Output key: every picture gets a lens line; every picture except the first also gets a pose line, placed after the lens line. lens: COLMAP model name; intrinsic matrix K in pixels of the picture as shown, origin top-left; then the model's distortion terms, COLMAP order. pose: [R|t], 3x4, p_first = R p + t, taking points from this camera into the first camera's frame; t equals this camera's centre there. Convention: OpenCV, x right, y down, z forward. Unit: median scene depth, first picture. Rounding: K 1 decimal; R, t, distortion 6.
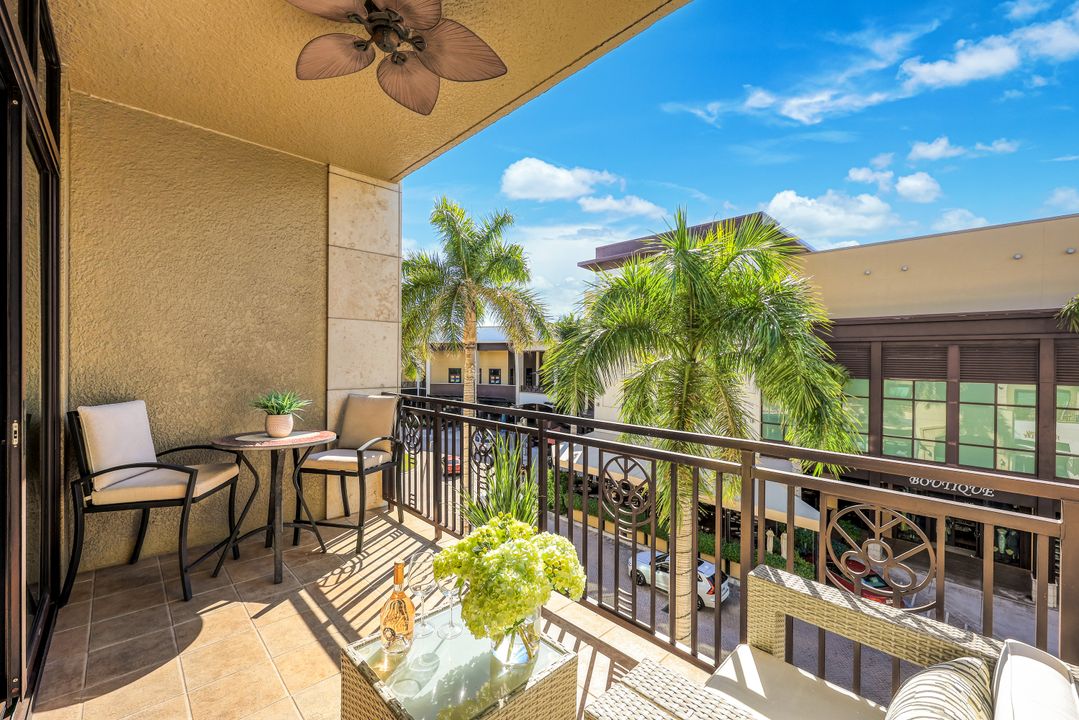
lens RADIAL K [[439.9, 0, 544.6], [0, 439.9, 363.2], [0, 0, 1]] dist [0.003598, 0.000498]
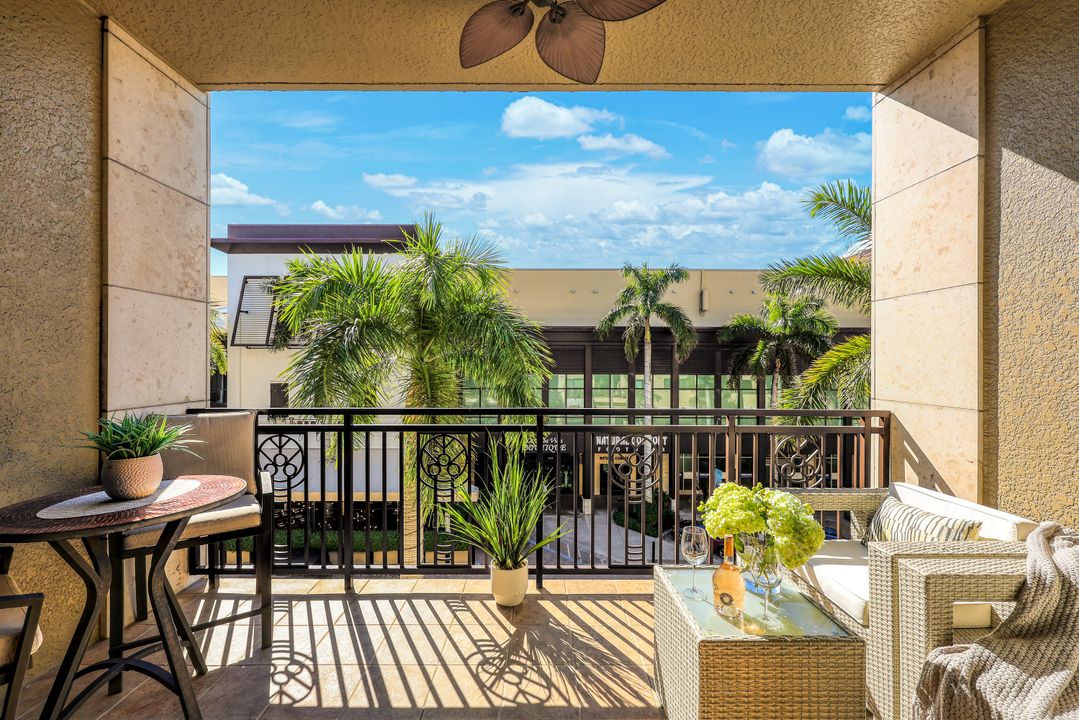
lens RADIAL K [[439.9, 0, 536.2], [0, 439.9, 361.2], [0, 0, 1]] dist [0.003598, 0.000498]
pose [[0.689882, -0.005738, 0.723899, -0.504001], [0.008535, 0.999964, -0.000208, 0.000192], [-0.723872, 0.006322, 0.689906, 0.194420]]
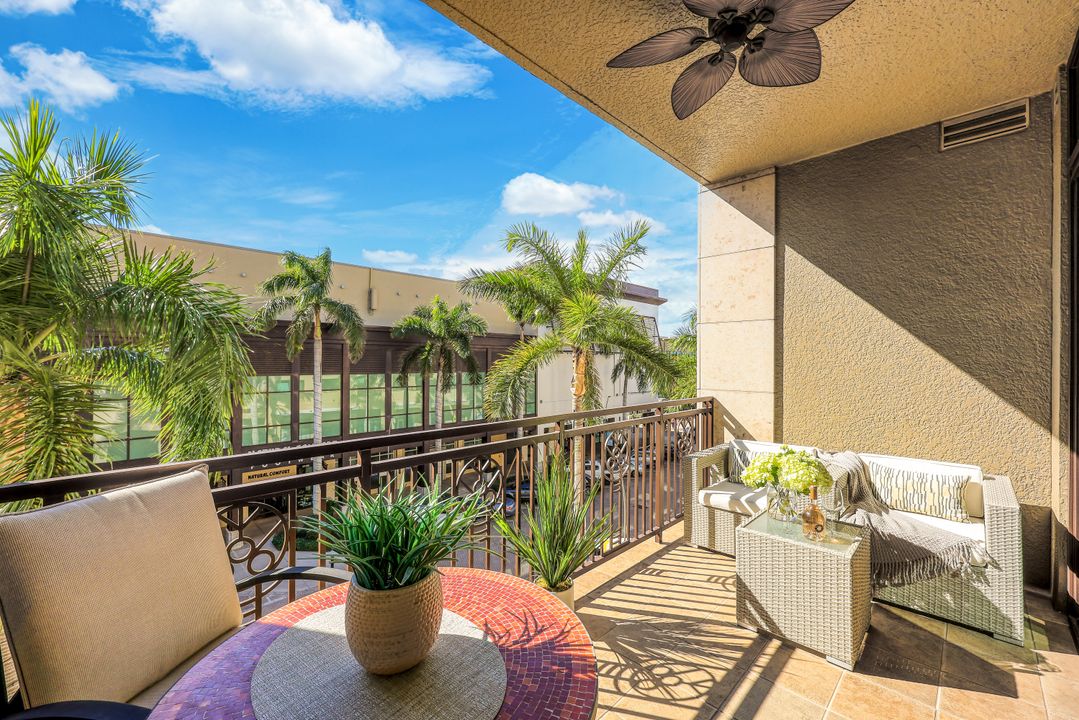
lens RADIAL K [[439.9, 0, 531.1], [0, 439.9, 356.9], [0, 0, 1]] dist [0.003598, 0.000498]
pose [[-0.021575, 0.000533, 0.999767, -0.663638], [0.003941, 0.999992, -0.000448, -0.013164], [-0.999759, 0.003930, -0.021577, 0.718067]]
